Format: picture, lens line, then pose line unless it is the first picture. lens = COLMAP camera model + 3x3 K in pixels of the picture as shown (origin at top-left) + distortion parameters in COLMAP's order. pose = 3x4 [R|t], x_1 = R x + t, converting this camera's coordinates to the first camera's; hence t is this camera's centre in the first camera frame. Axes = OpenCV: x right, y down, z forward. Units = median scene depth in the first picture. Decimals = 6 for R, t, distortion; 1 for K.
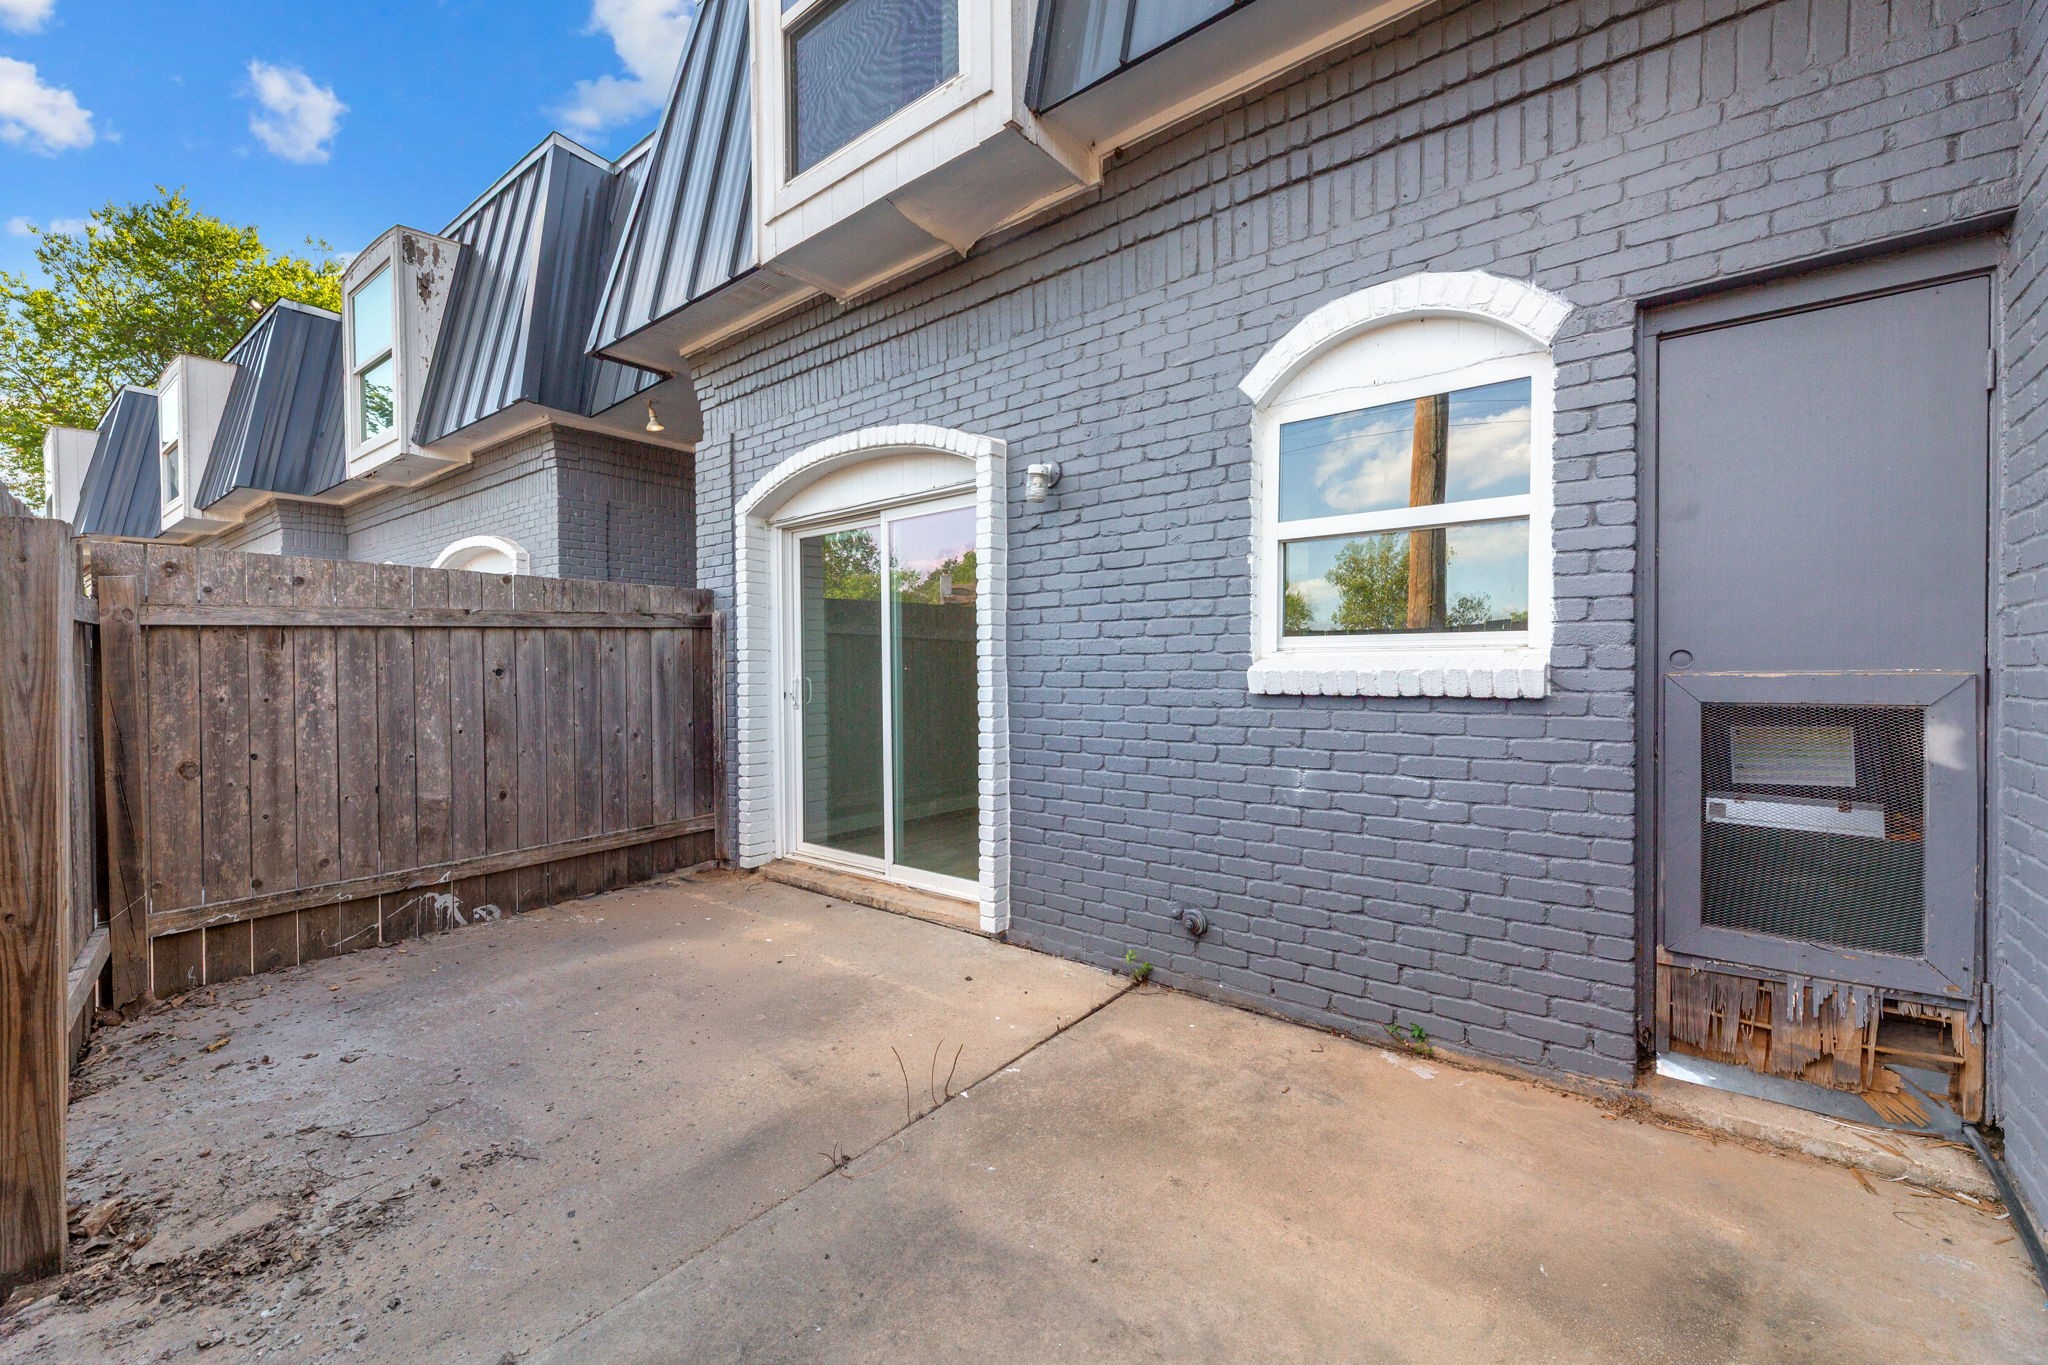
lens RADIAL K [[816.1, 0, 1027.4], [0, 816.1, 674.7], [0, 0, 1]] dist [0.001530, 0.000127]
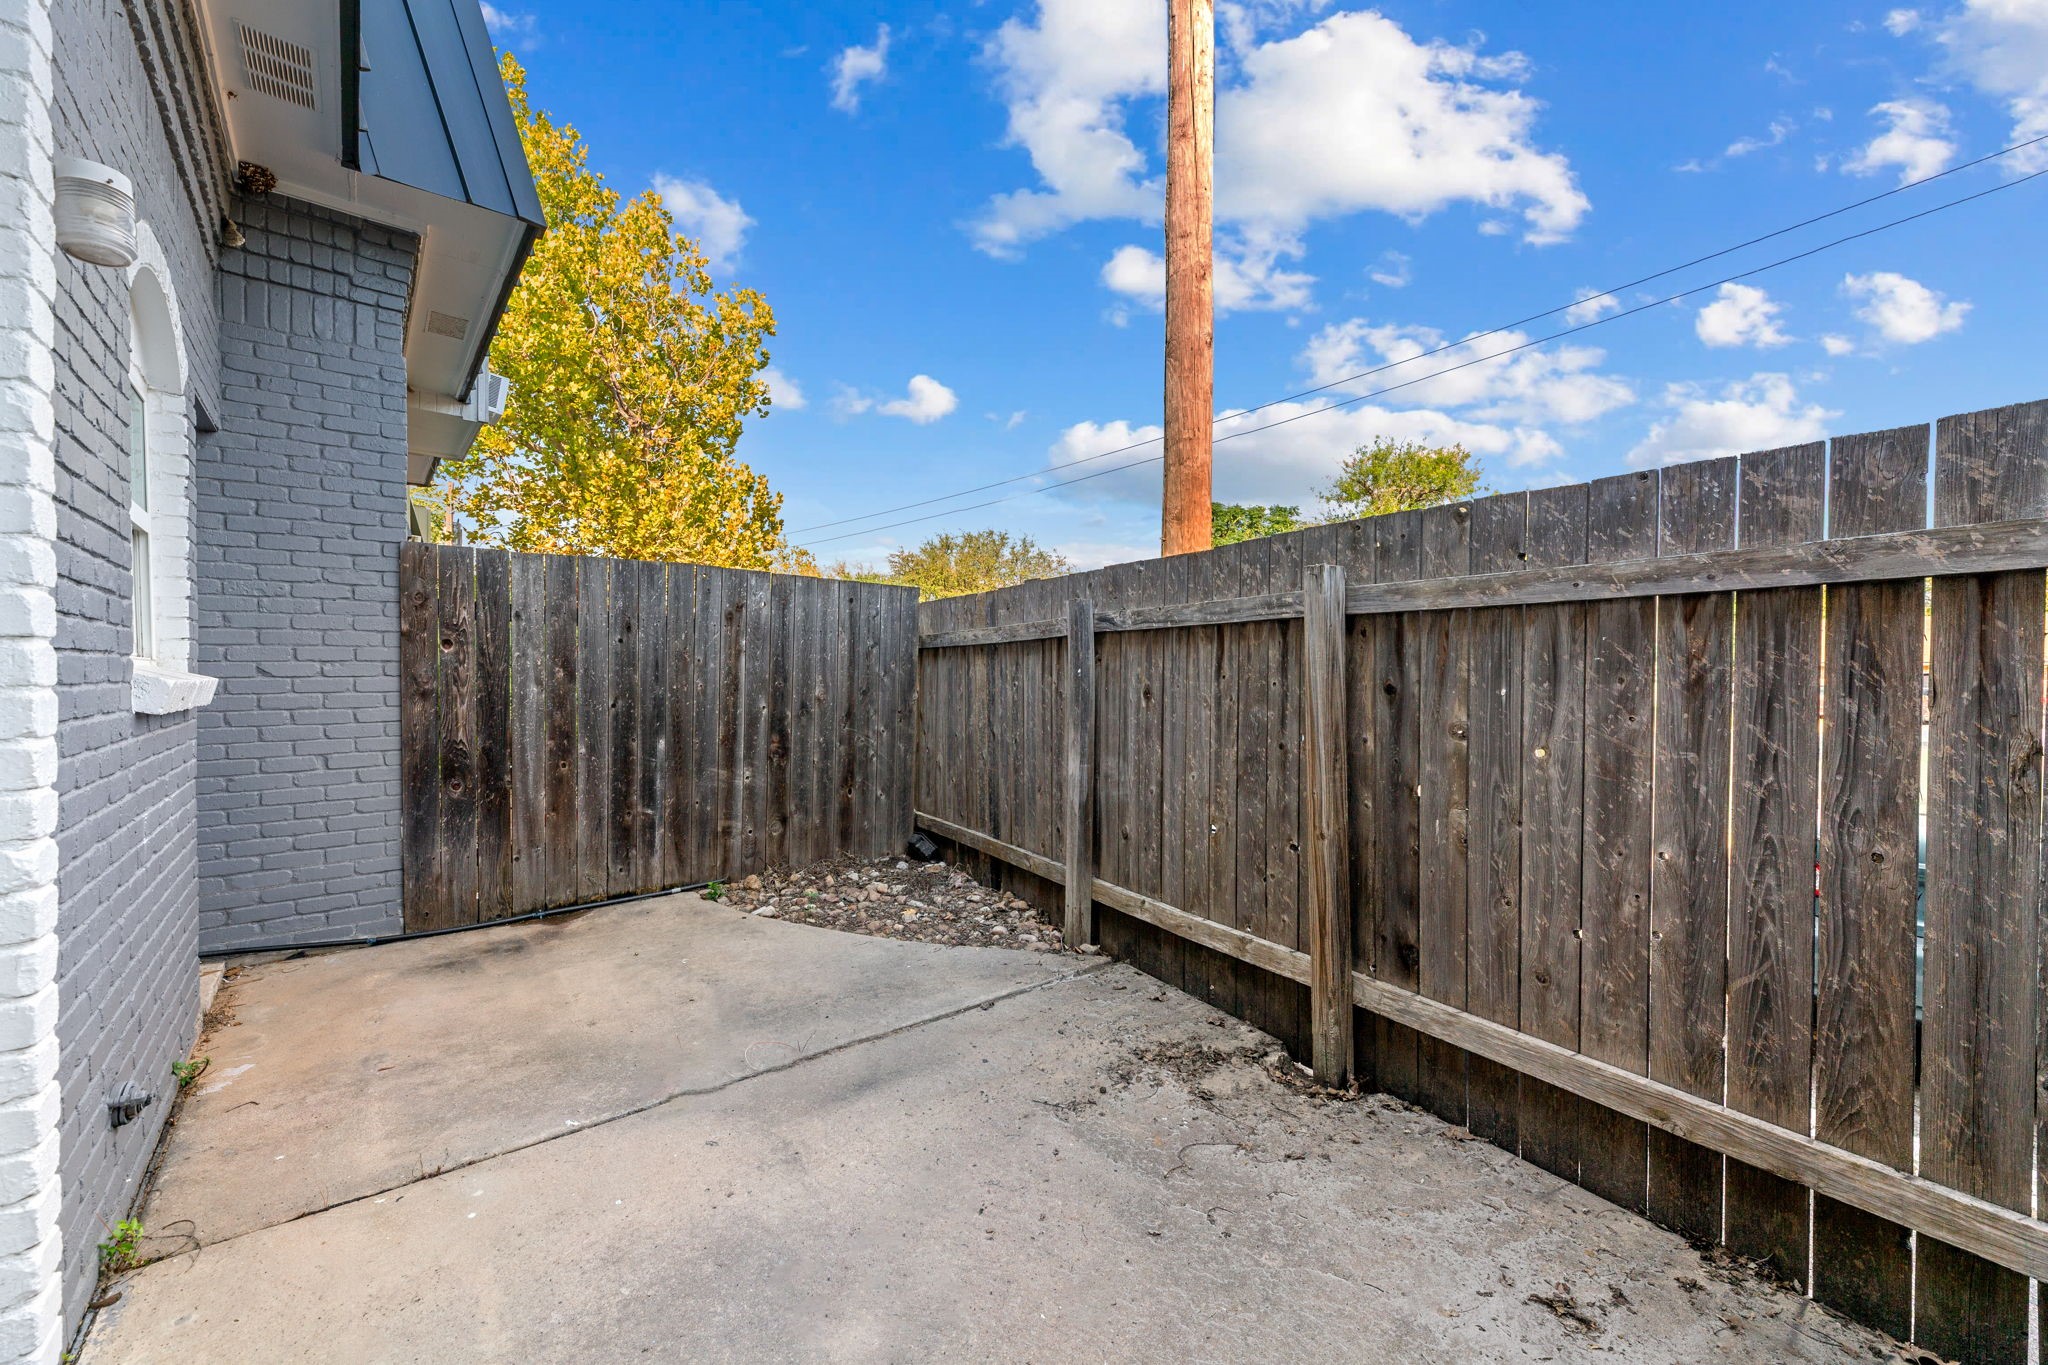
lens RADIAL K [[816.1, 0, 1027.4], [0, 816.1, 674.7], [0, 0, 1]] dist [0.001530, 0.000127]
pose [[-0.978329, 0.008623, 0.206876, -0.462473], [0.011151, 0.999877, 0.011053, -0.008300], [-0.206755, 0.013120, -0.978305, 1.172929]]
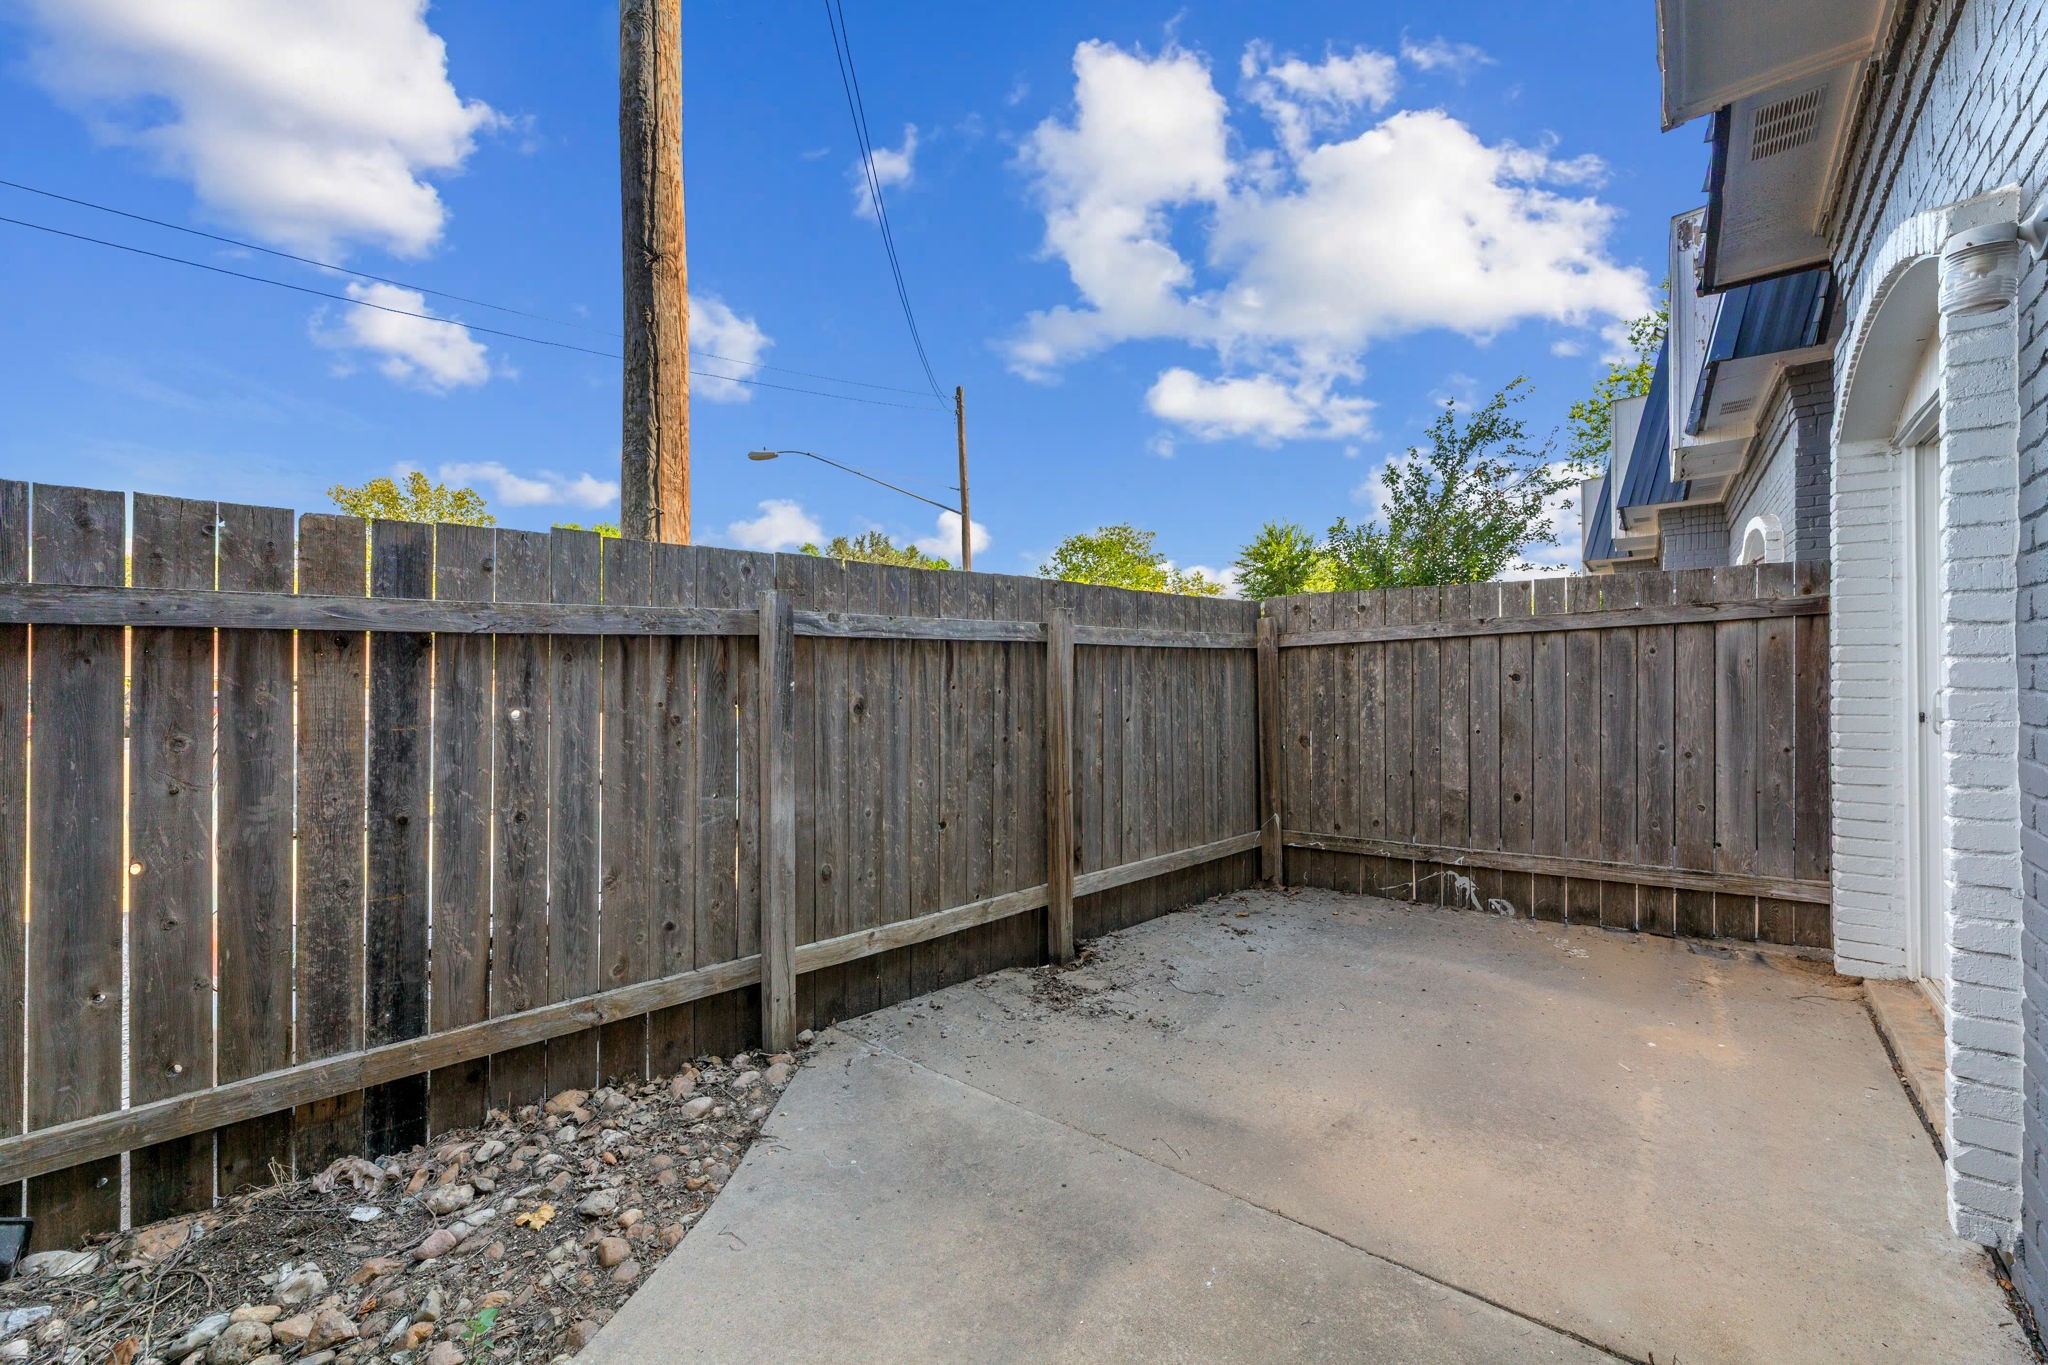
lens RADIAL K [[816.1, 0, 1027.4], [0, 816.1, 674.7], [0, 0, 1]] dist [0.001530, 0.000127]
pose [[-0.013088, 0.007598, -0.999885, 0.423235], [0.000728, 0.999971, 0.007590, -0.015808], [0.999914, -0.000629, -0.013093, 0.438478]]
